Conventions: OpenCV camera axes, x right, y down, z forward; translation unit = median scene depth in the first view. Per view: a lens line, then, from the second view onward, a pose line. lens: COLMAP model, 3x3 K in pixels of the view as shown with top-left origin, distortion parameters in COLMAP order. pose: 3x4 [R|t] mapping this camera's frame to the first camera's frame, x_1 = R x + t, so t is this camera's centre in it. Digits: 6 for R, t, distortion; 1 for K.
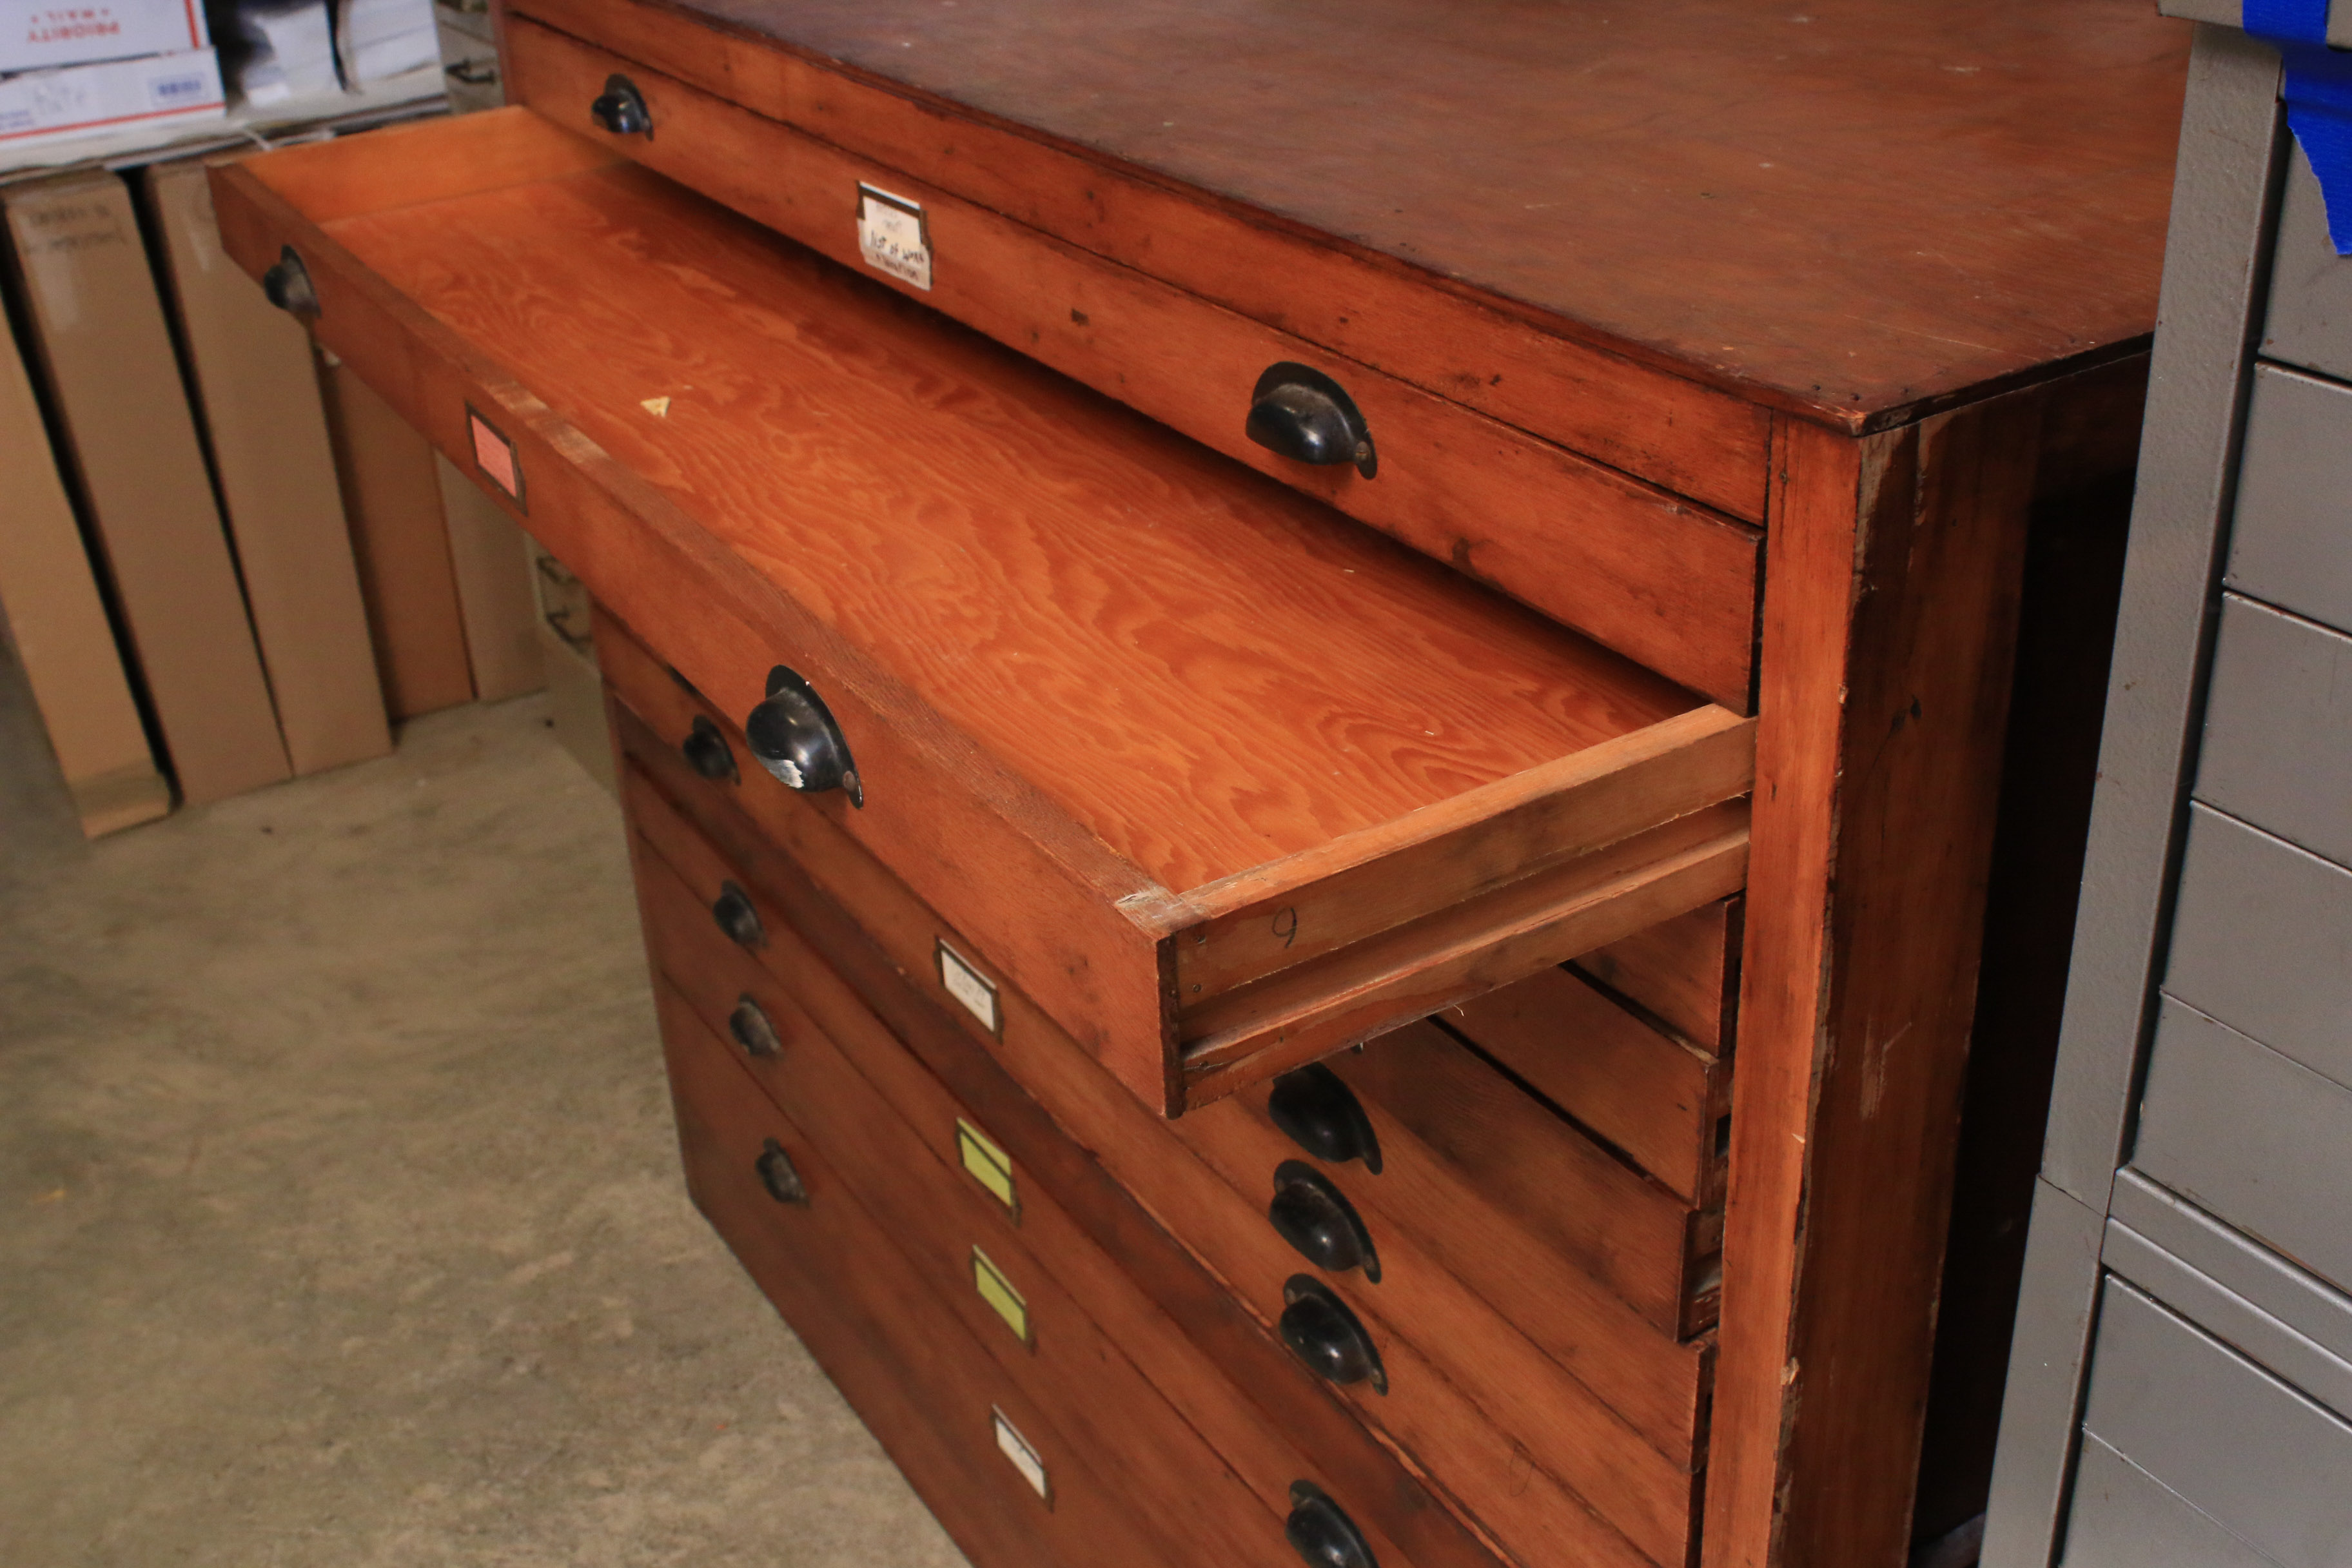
lens RADIAL K [[2501.6, 0, 1173.6], [0, 2501.6, 770.5], [0, 0, 1]] dist [-0.081658, 0.000000]
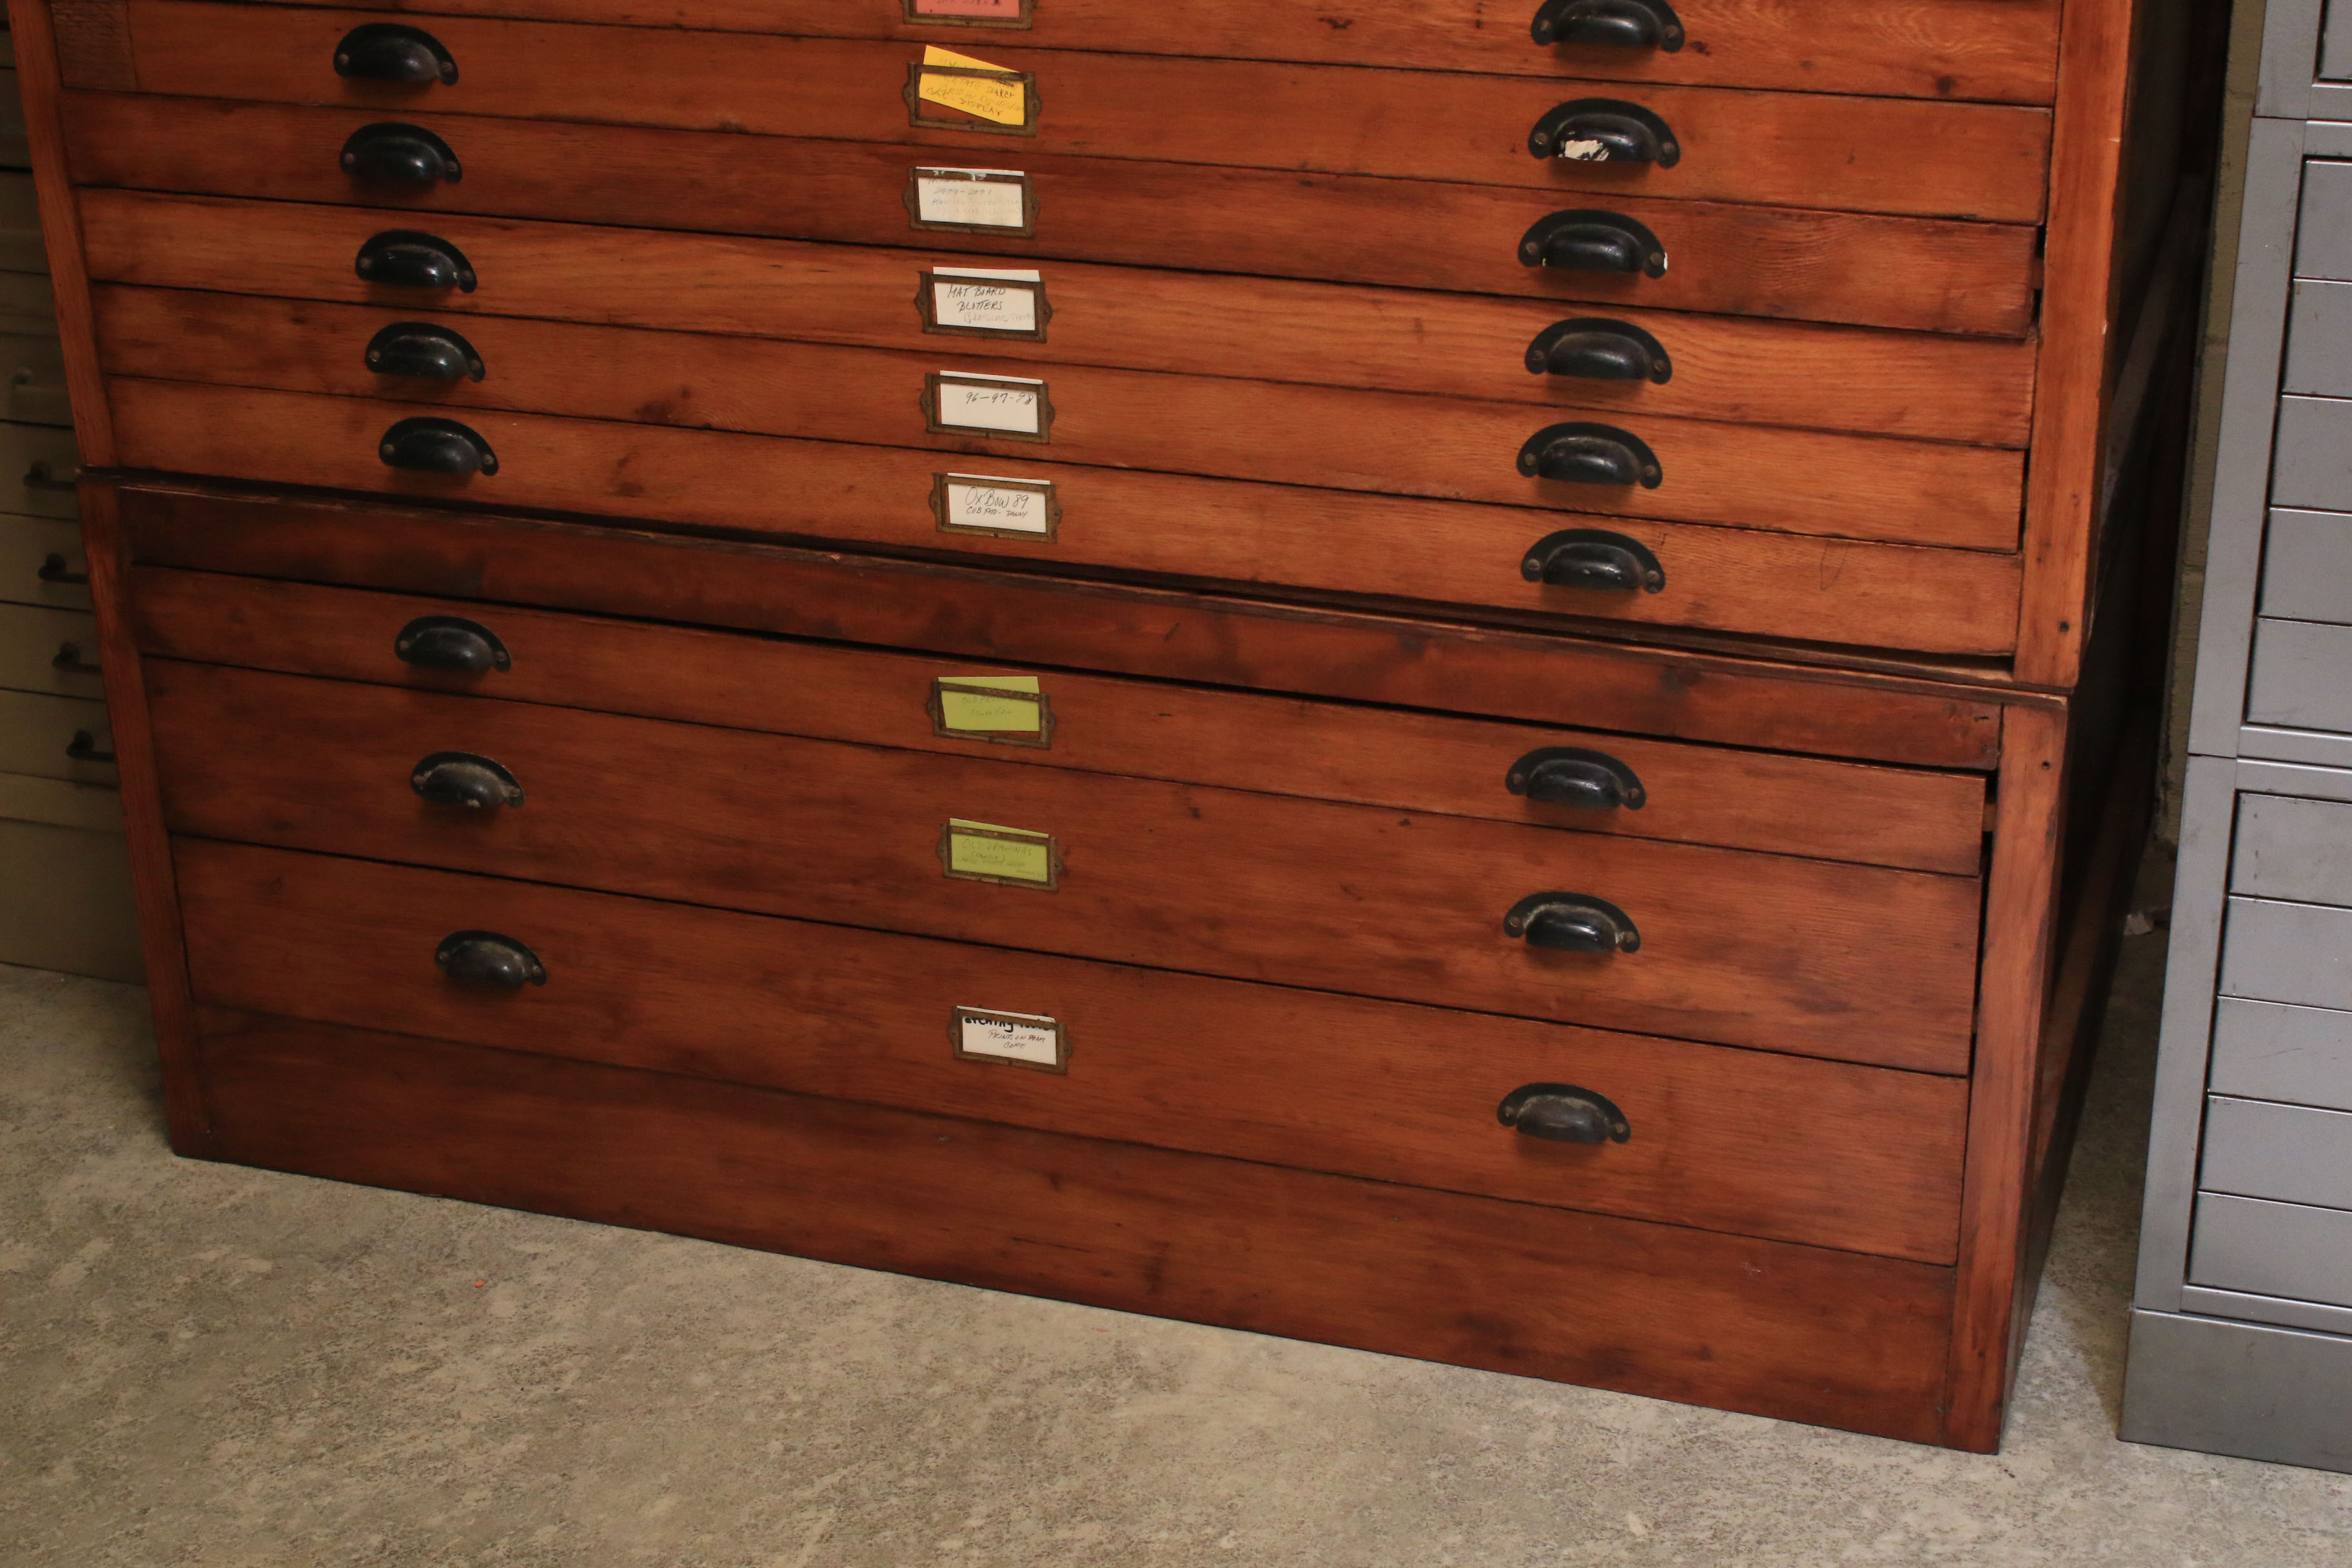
lens RADIAL K [[3796.7, 0, 1182.6], [0, 3796.7, 760.8], [0, 0, 1]] dist [-0.001071, 0.000000]
pose [[0.769454, -0.232909, 0.594721, -1.281956], [0.279231, 0.960111, 0.014735, 0.242560], [-0.574430, 0.154726, 0.803797, -0.392576]]
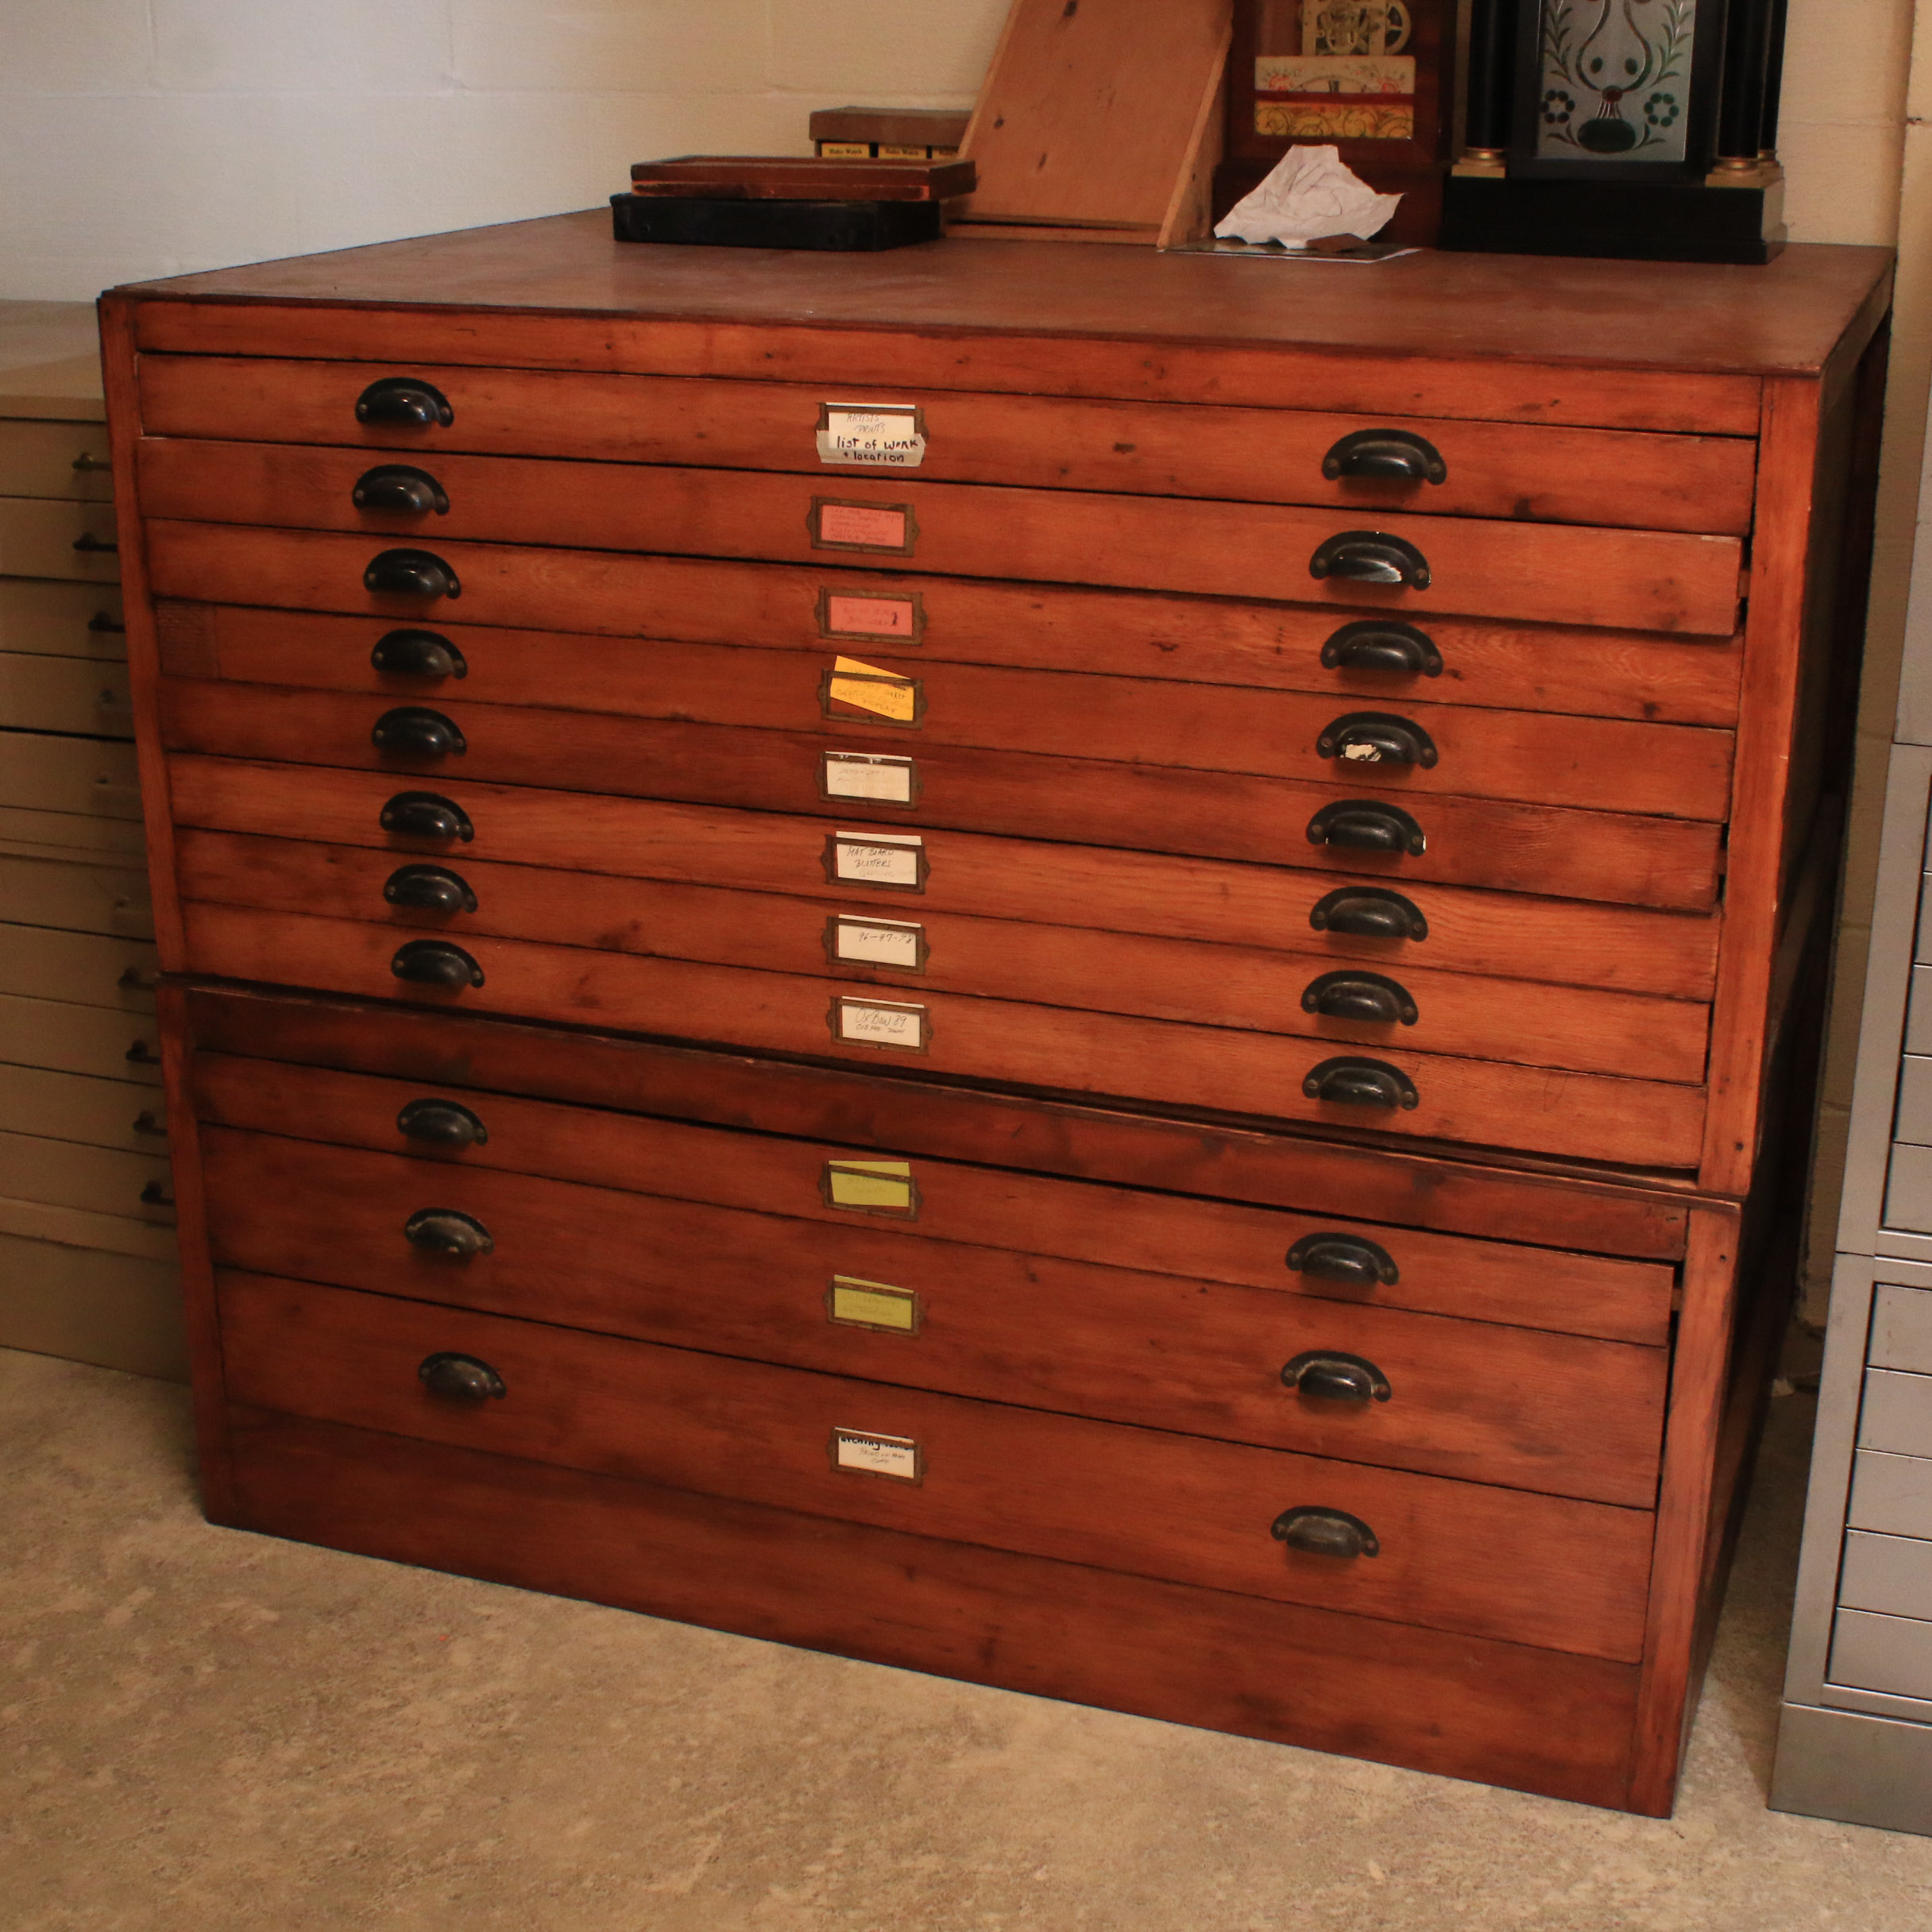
lens RADIAL K [[2929.6, 0, 984.4], [0, 2929.6, 960.7], [0, 0, 1]] dist [-0.108815, 0.000000]
pose [[0.783546, -0.152904, 0.602226, -1.230159], [0.249044, 0.965269, -0.078947, 0.244069], [-0.569239, 0.211840, 0.794412, -0.317945]]
